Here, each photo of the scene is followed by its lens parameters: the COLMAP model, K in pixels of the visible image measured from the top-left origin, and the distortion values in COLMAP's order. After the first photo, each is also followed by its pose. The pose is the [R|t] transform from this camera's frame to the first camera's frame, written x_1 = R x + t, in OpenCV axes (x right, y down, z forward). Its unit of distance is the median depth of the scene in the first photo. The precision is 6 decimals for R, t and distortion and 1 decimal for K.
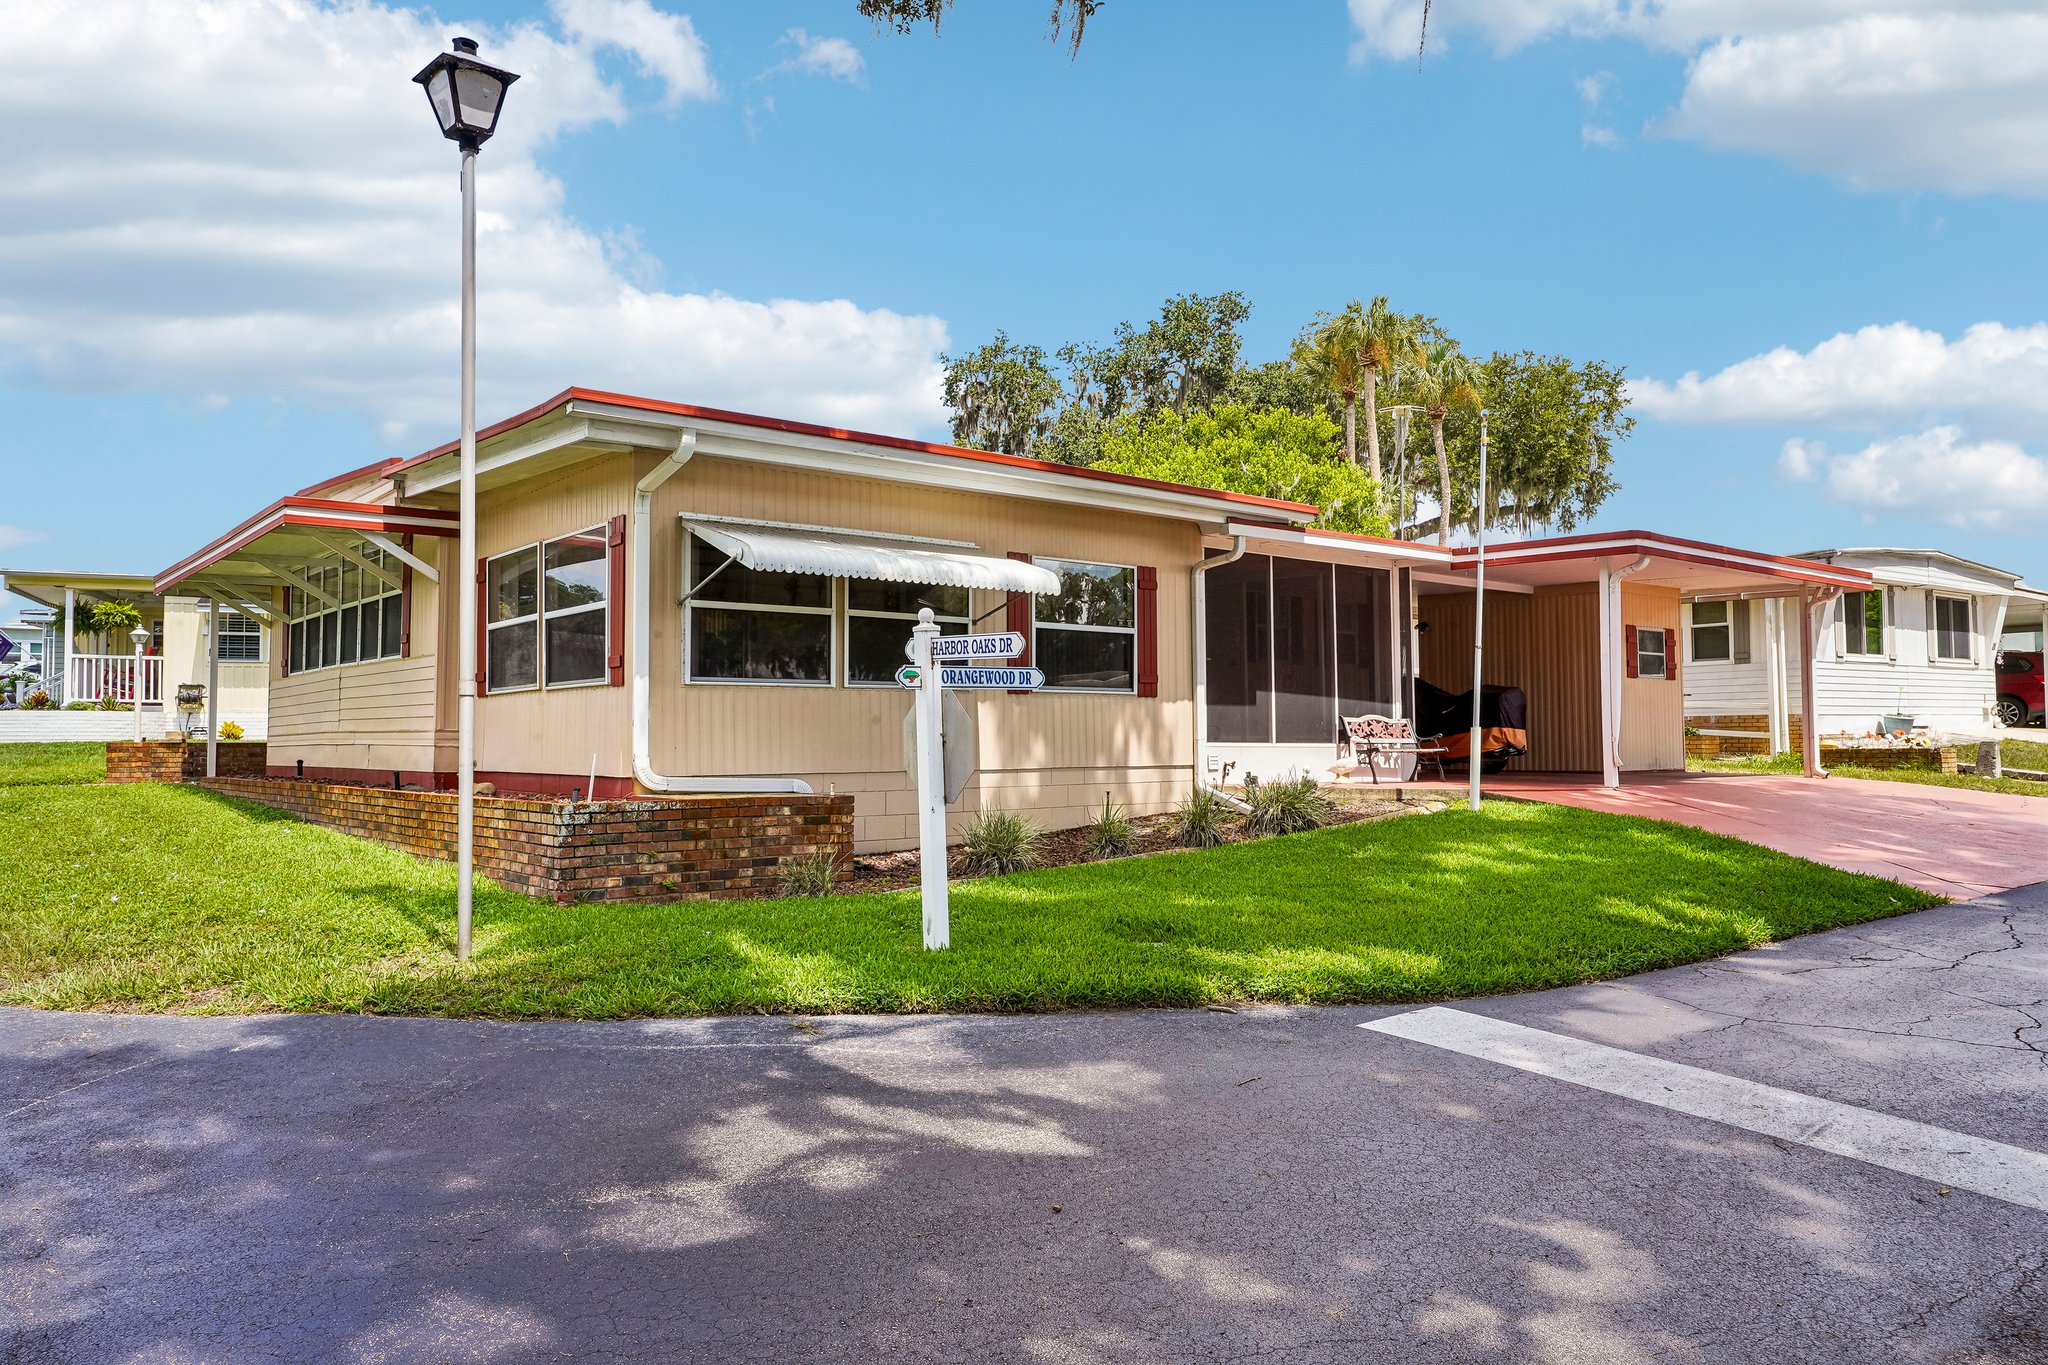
lens RADIAL K [[1405.2, 0, 1024.0], [0, 1405.2, 682.5], [0, 0, 1]] dist [0.005320, 0.001744]
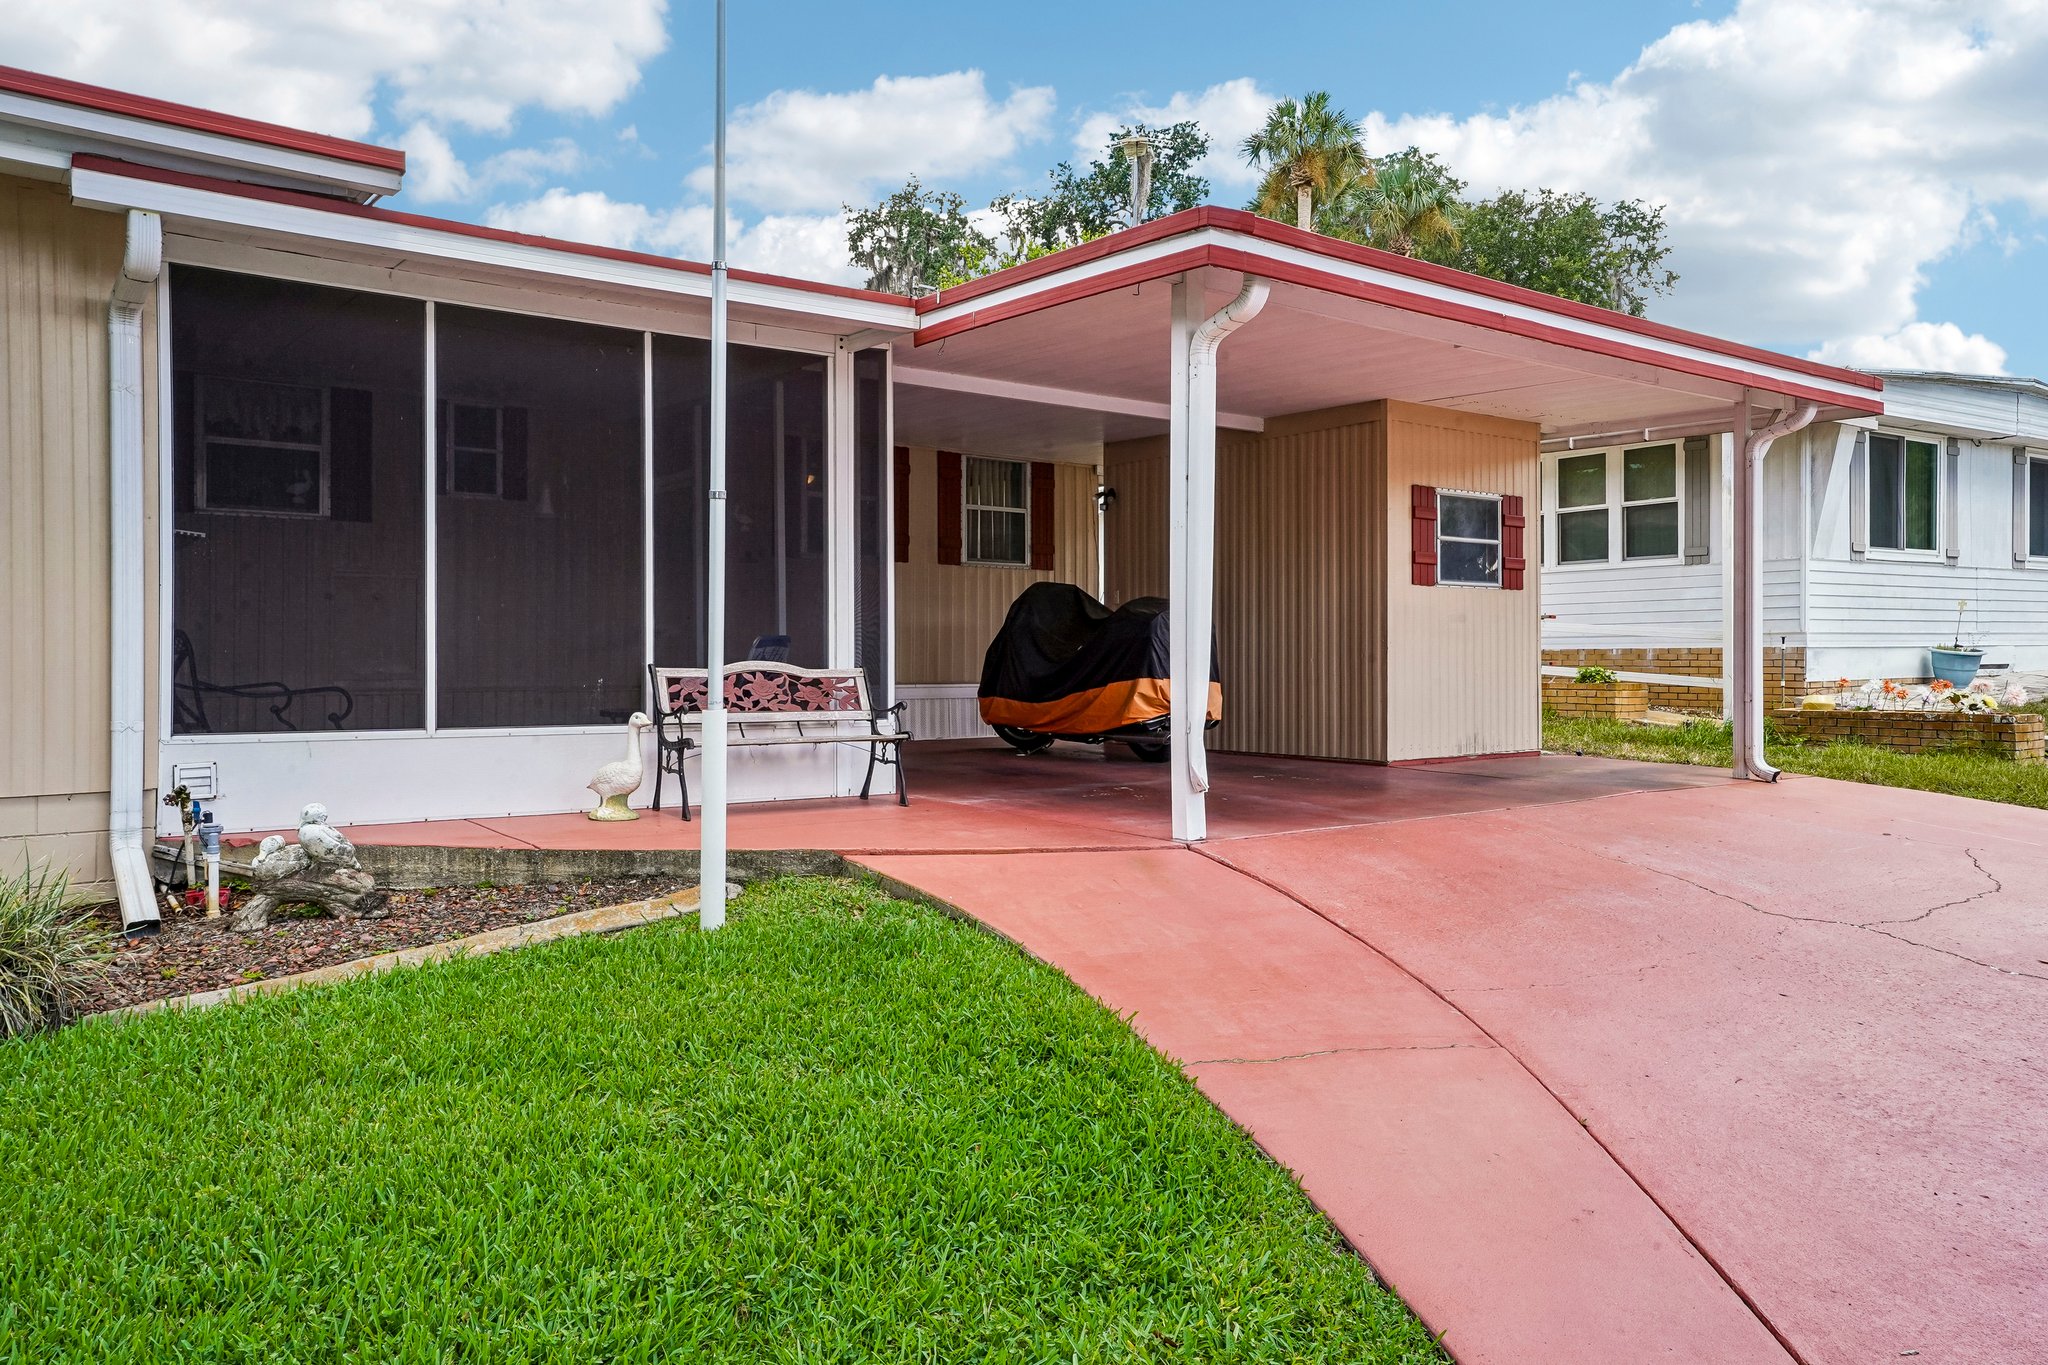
lens RADIAL K [[1442.3, 0, 1024.0], [0, 1442.3, 682.5], [0, 0, 1]] dist [0.018136, 0.003786]
pose [[0.999223, 0.004216, -0.039192, 0.244860], [-0.001847, 0.998180, 0.060280, 0.000657], [0.039375, -0.060160, 0.997412, 0.358183]]
